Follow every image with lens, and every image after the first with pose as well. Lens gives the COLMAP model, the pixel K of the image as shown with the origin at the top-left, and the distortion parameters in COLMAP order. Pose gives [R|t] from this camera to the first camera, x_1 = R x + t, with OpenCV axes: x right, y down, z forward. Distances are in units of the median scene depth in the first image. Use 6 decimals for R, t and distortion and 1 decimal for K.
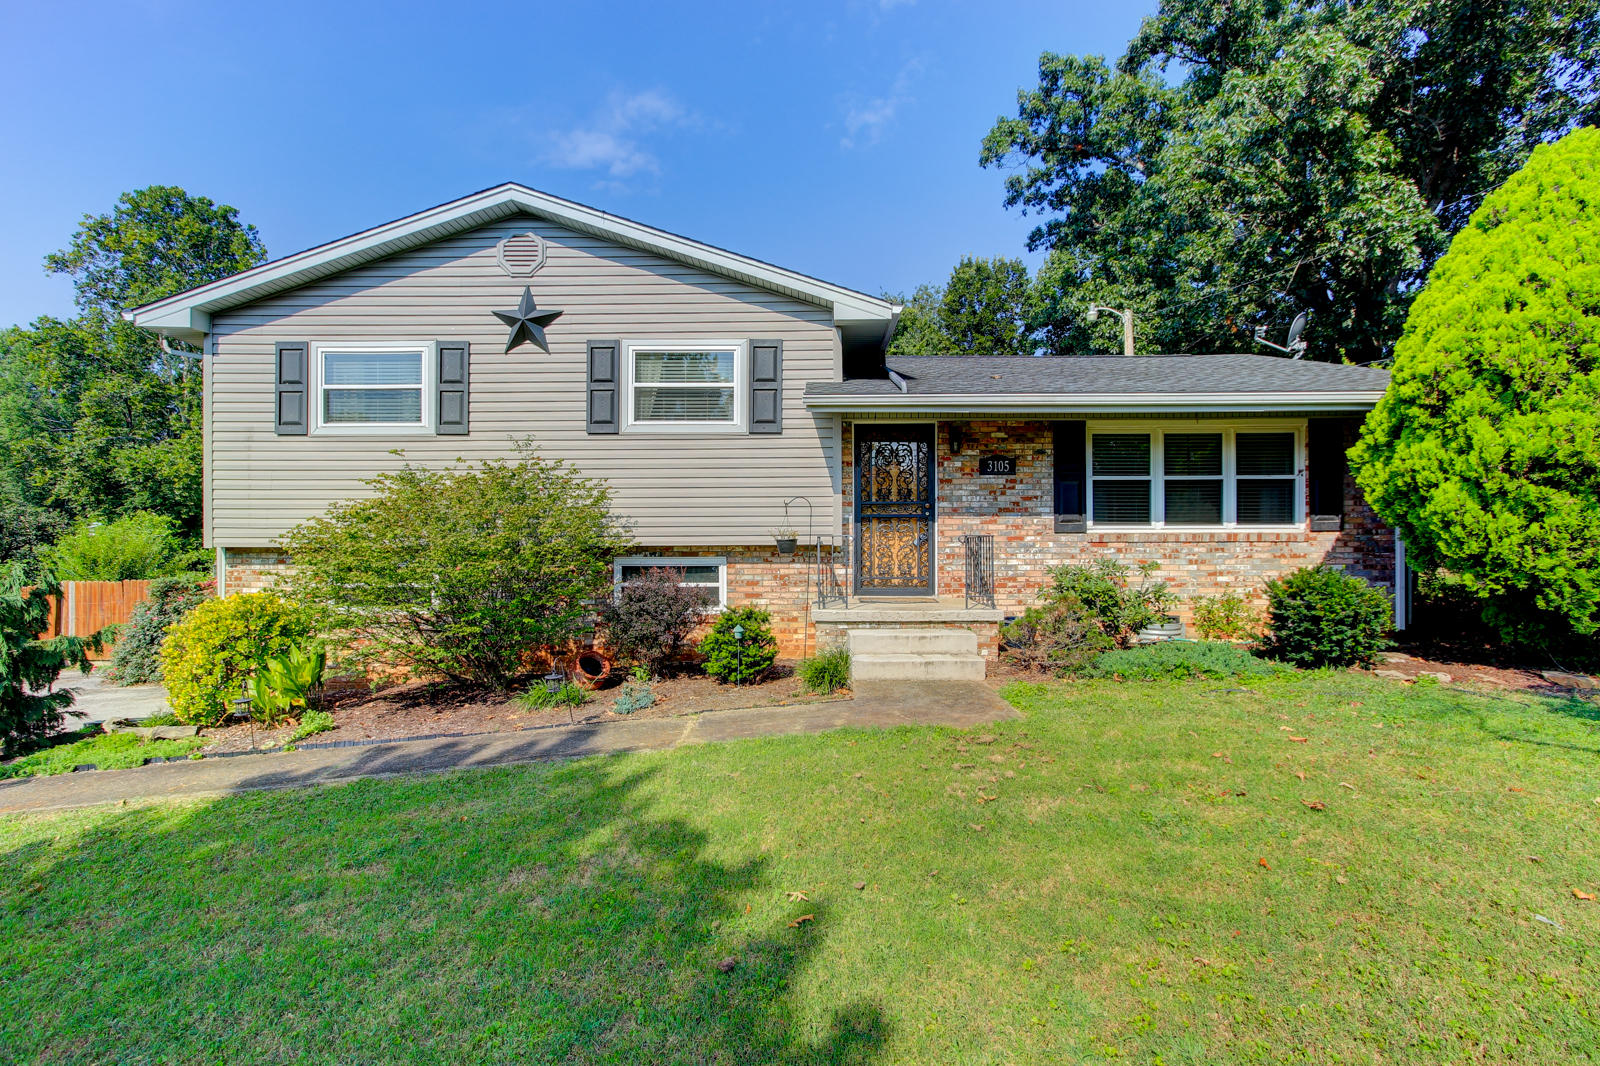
lens RADIAL K [[739.1, 0, 803.7], [0, 739.1, 541.9], [0, 0, 1]] dist [0.013217, 0.000165]
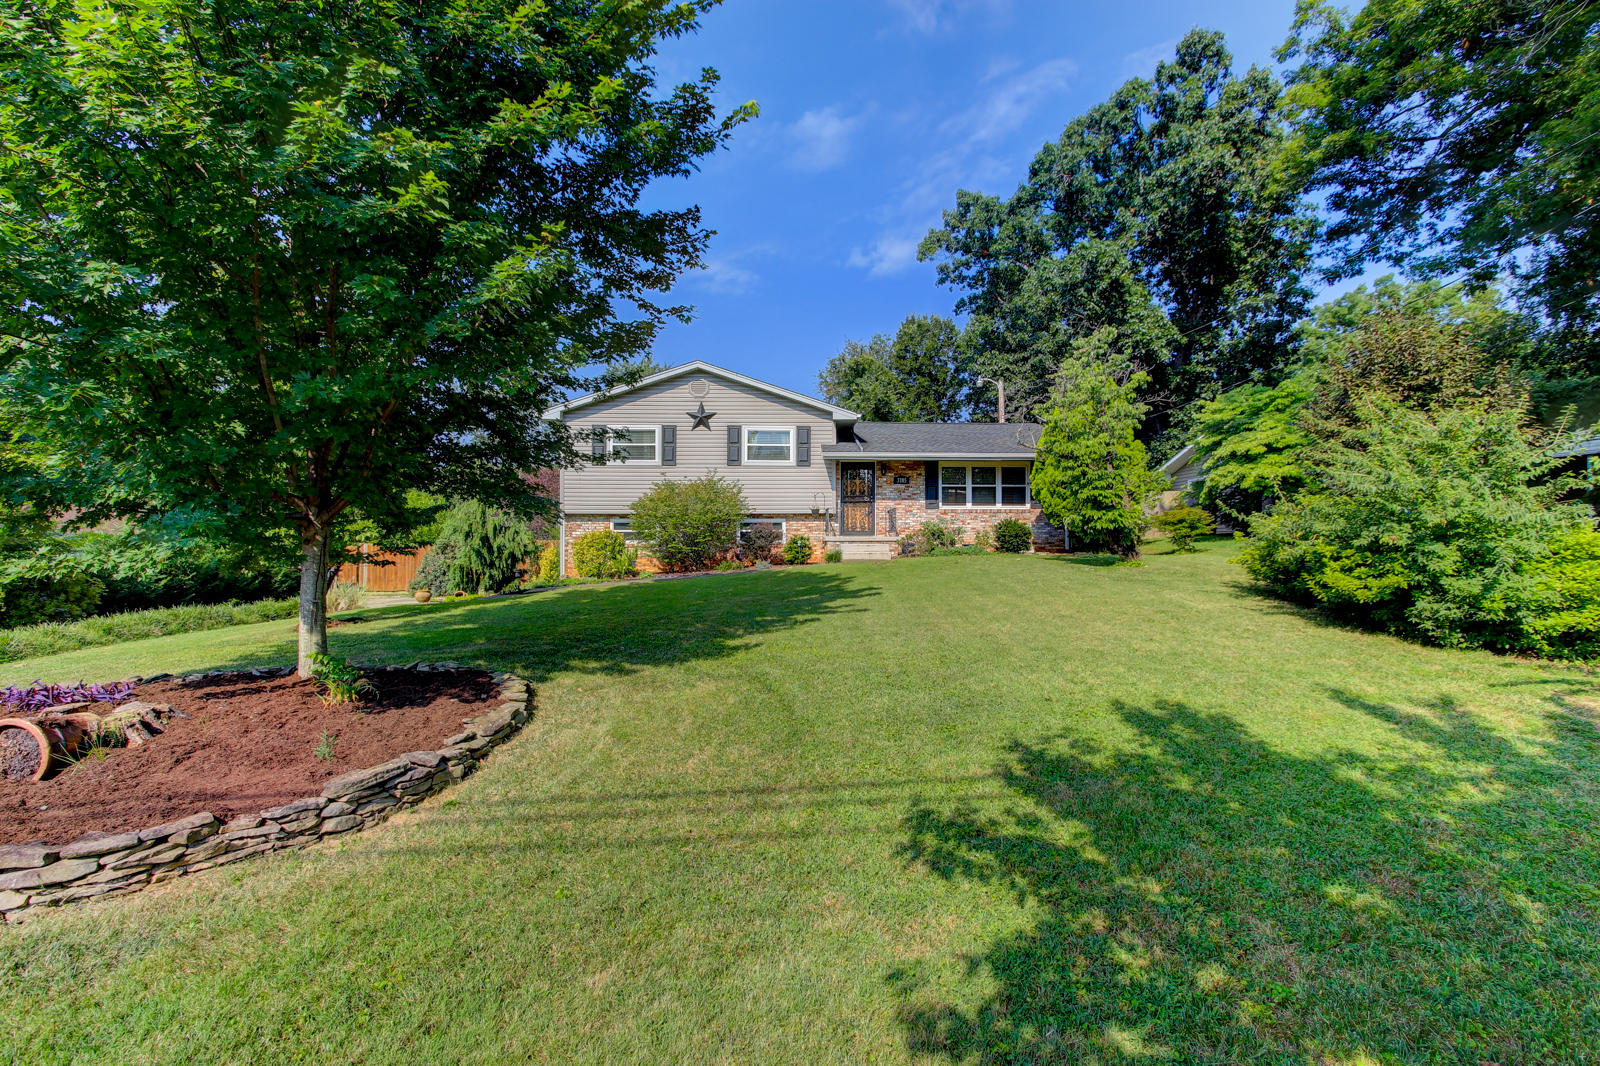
lens RADIAL K [[739.1, 0, 803.7], [0, 739.1, 541.9], [0, 0, 1]] dist [0.013217, 0.000165]
pose [[0.998615, 0.001227, 0.052603, -0.171136], [-0.001007, 0.999991, -0.004202, 0.104068], [-0.052607, 0.004143, 0.998607, -1.324733]]
